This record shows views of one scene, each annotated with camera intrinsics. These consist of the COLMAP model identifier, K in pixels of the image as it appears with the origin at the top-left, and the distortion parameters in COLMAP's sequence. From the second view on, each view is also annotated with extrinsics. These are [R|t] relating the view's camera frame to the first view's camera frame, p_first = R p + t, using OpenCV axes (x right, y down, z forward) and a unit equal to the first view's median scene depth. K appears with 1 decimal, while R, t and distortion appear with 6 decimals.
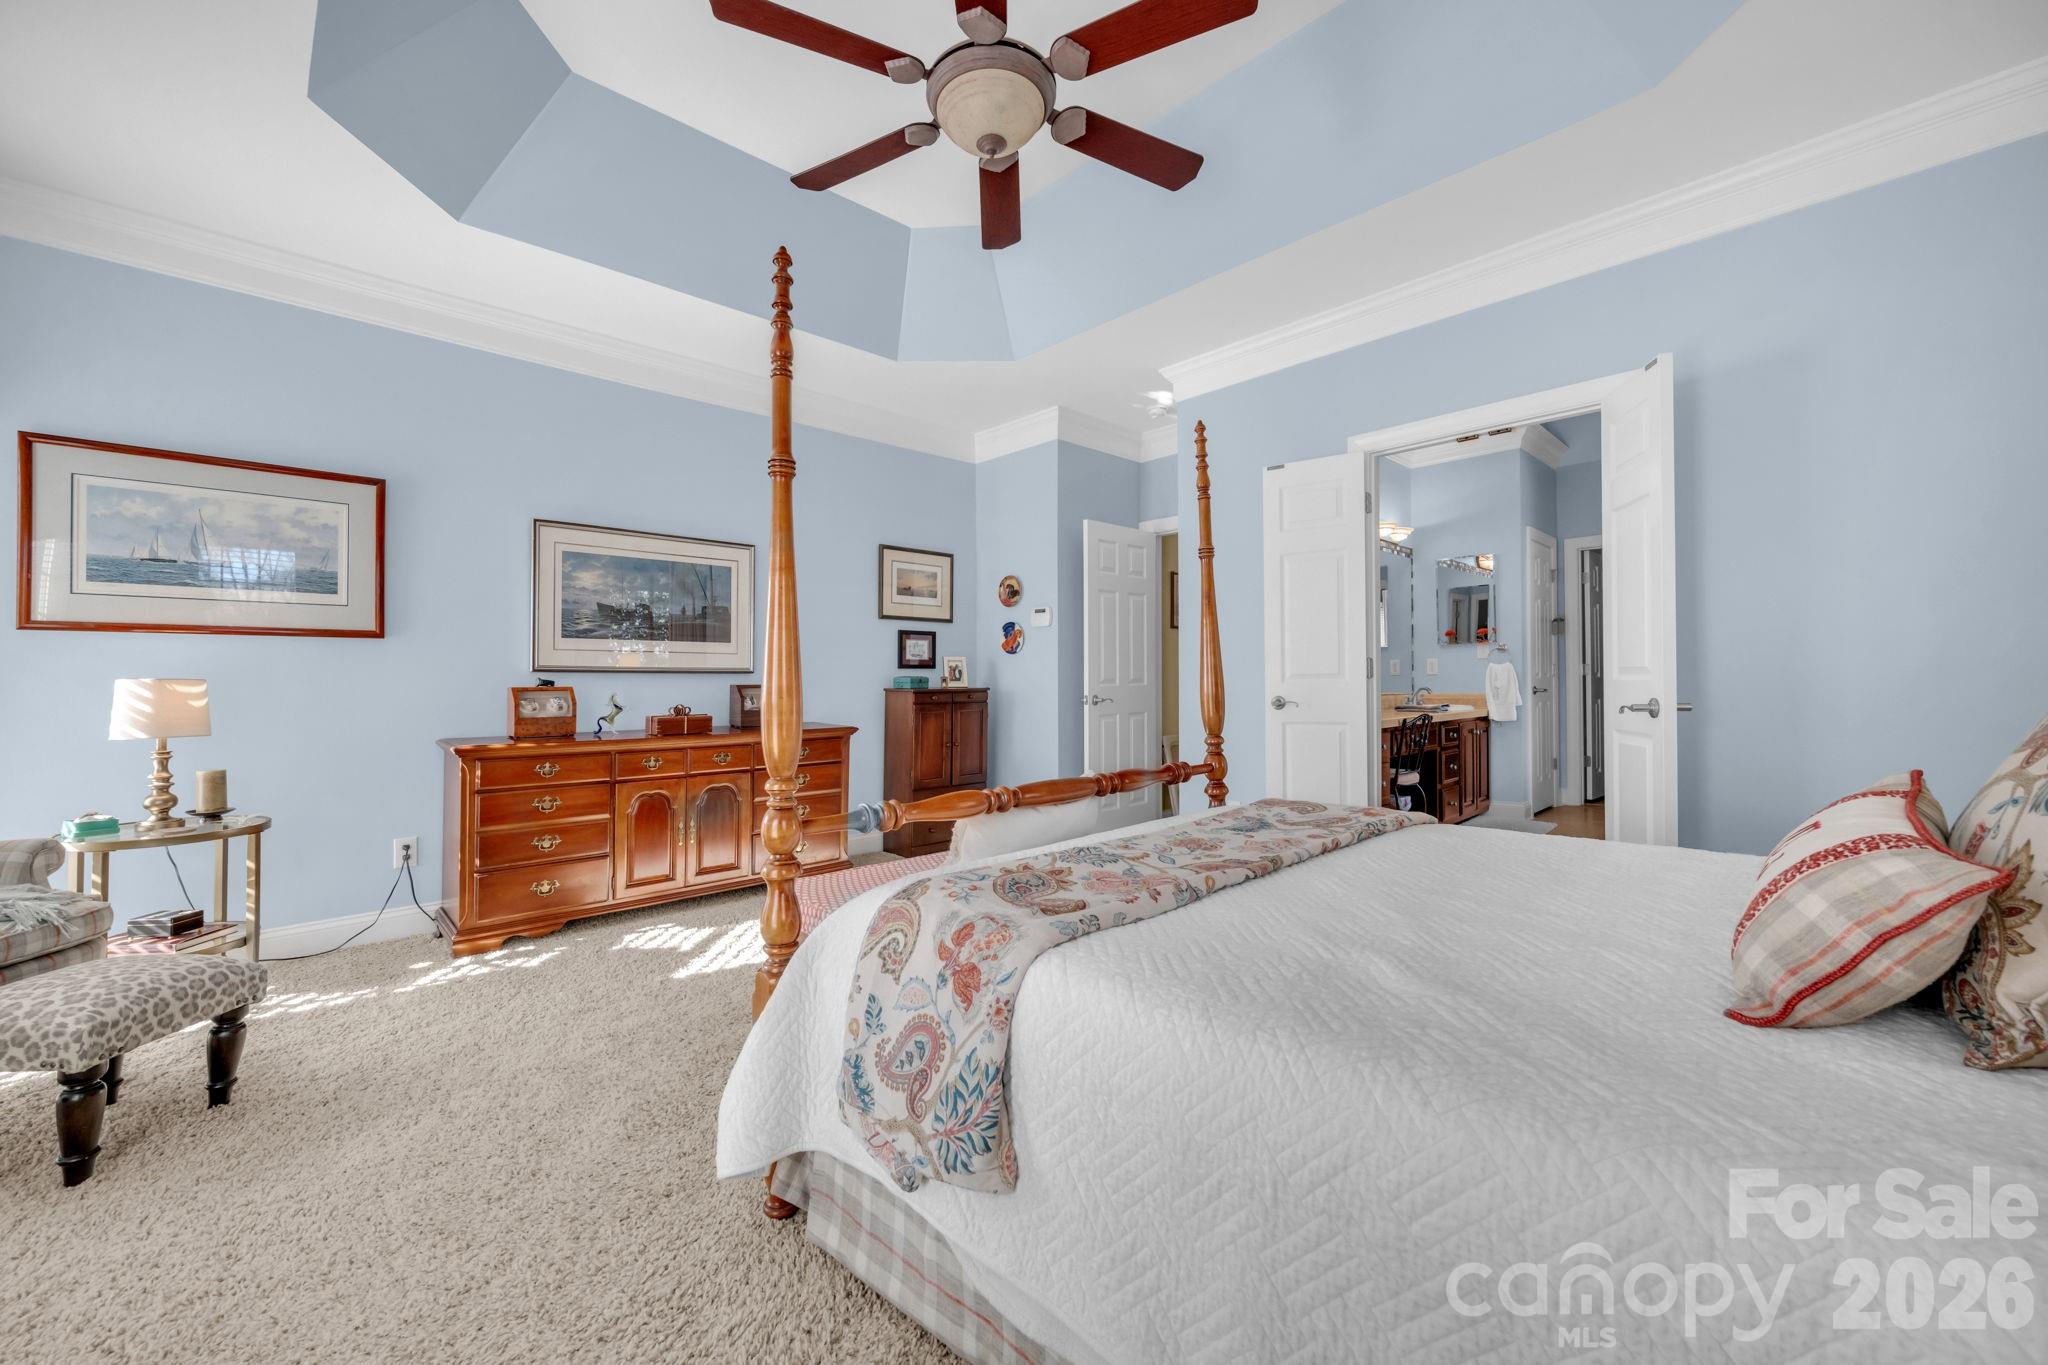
lens RADIAL K [[803.2, 0, 1031.3], [0, 803.2, 683.0], [0, 0, 1]] dist [0.000301, 0.000108]
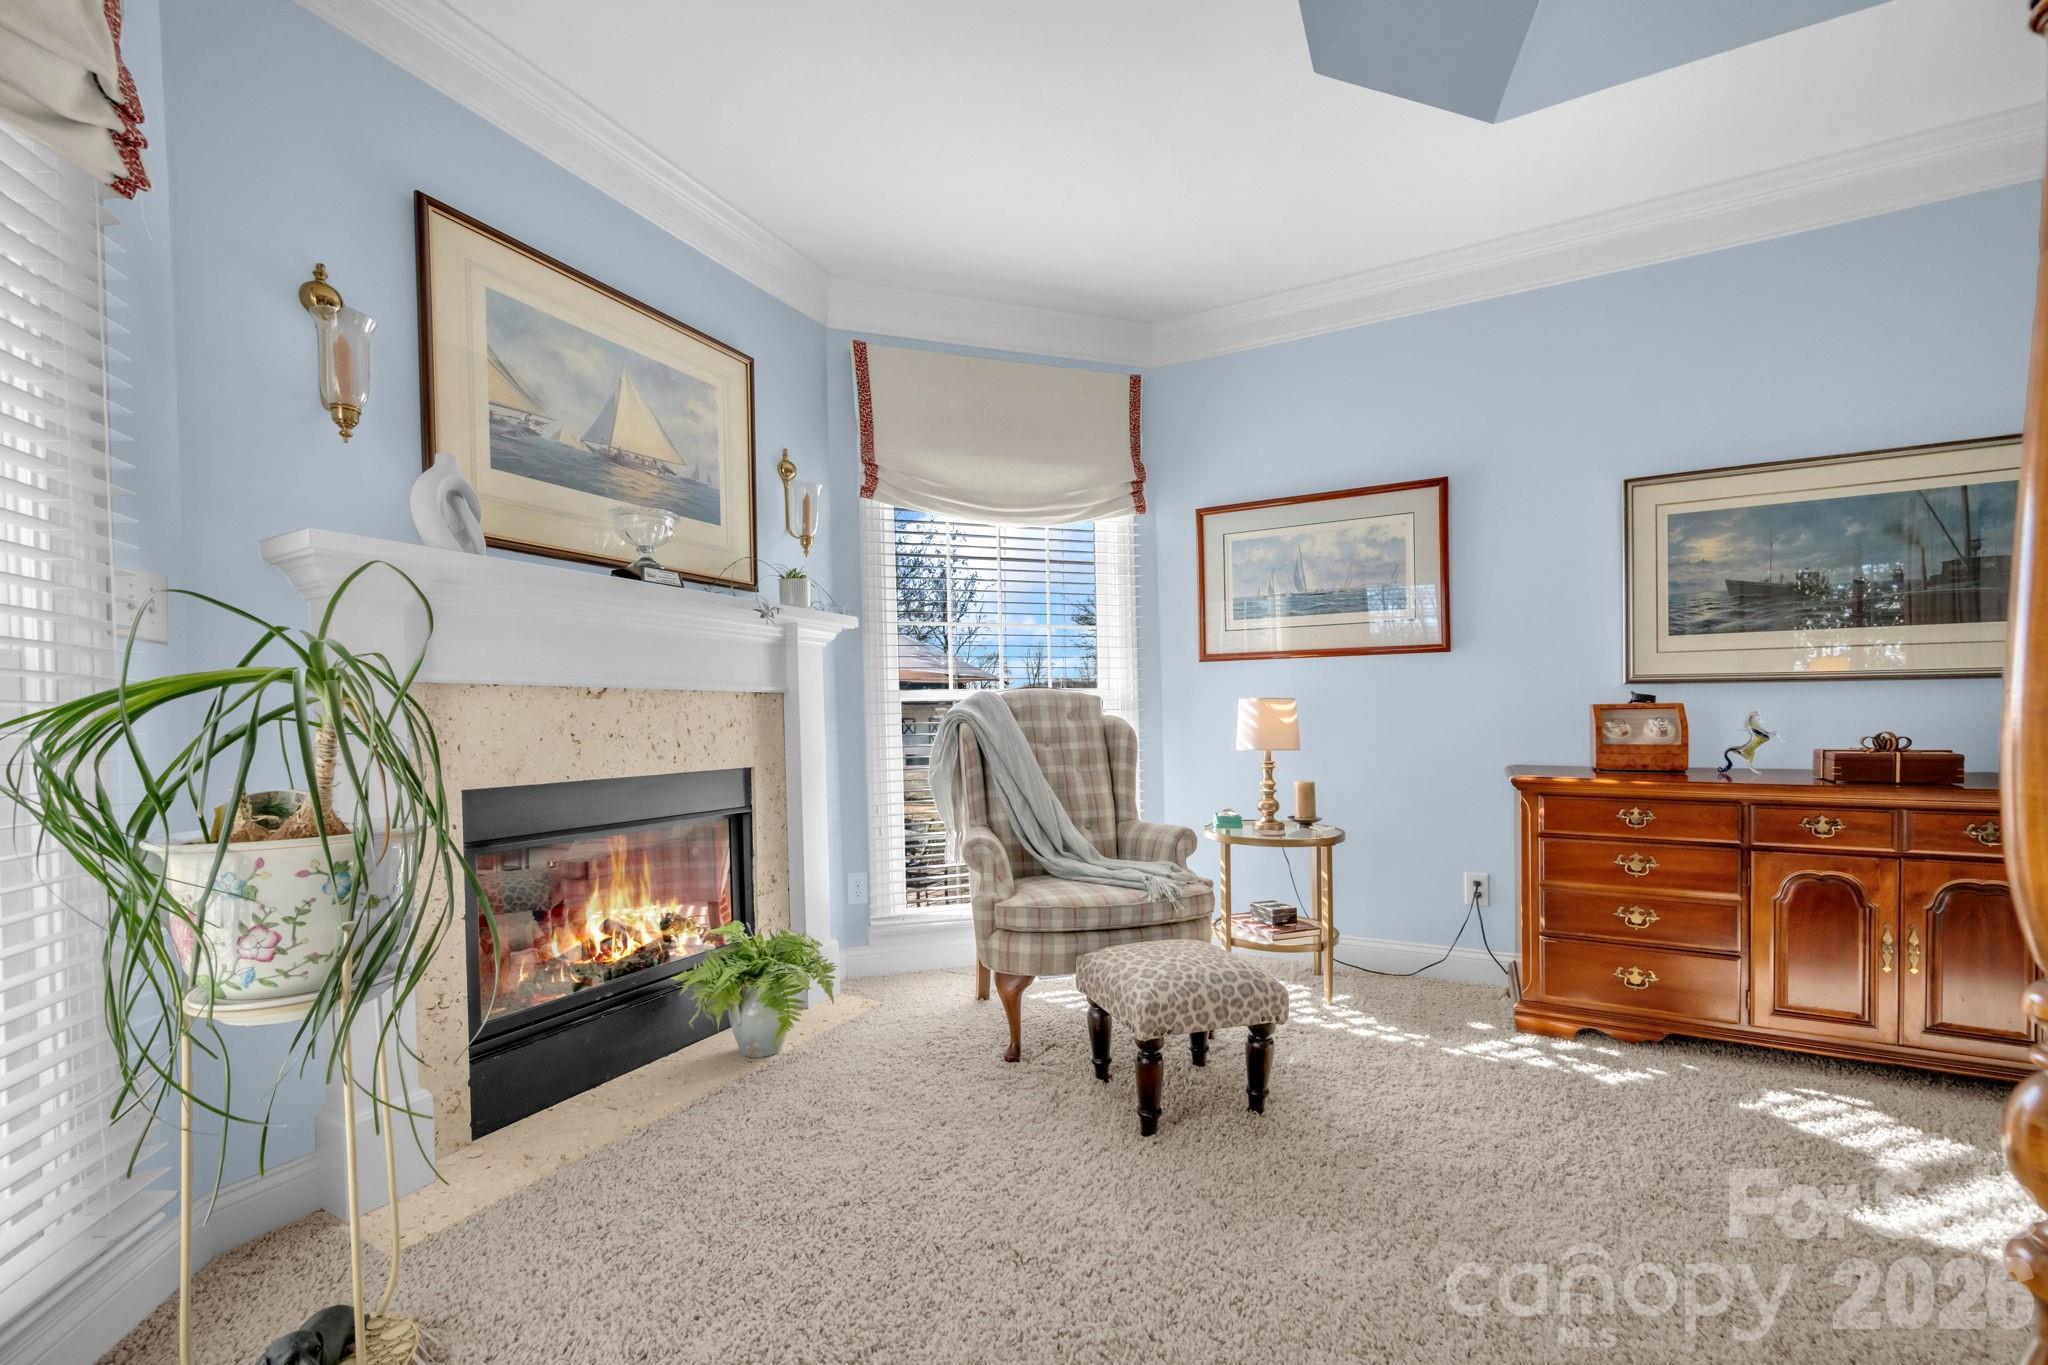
lens RADIAL K [[803.2, 0, 1037.3], [0, 803.2, 708.0], [0, 0, 1]] dist [0.000301, 0.000108]
pose [[0.298031, -0.002335, -0.954553, -0.073125], [0.008759, 0.999962, 0.000289, 0.004590], [0.954516, -0.008447, 0.298040, 0.280463]]
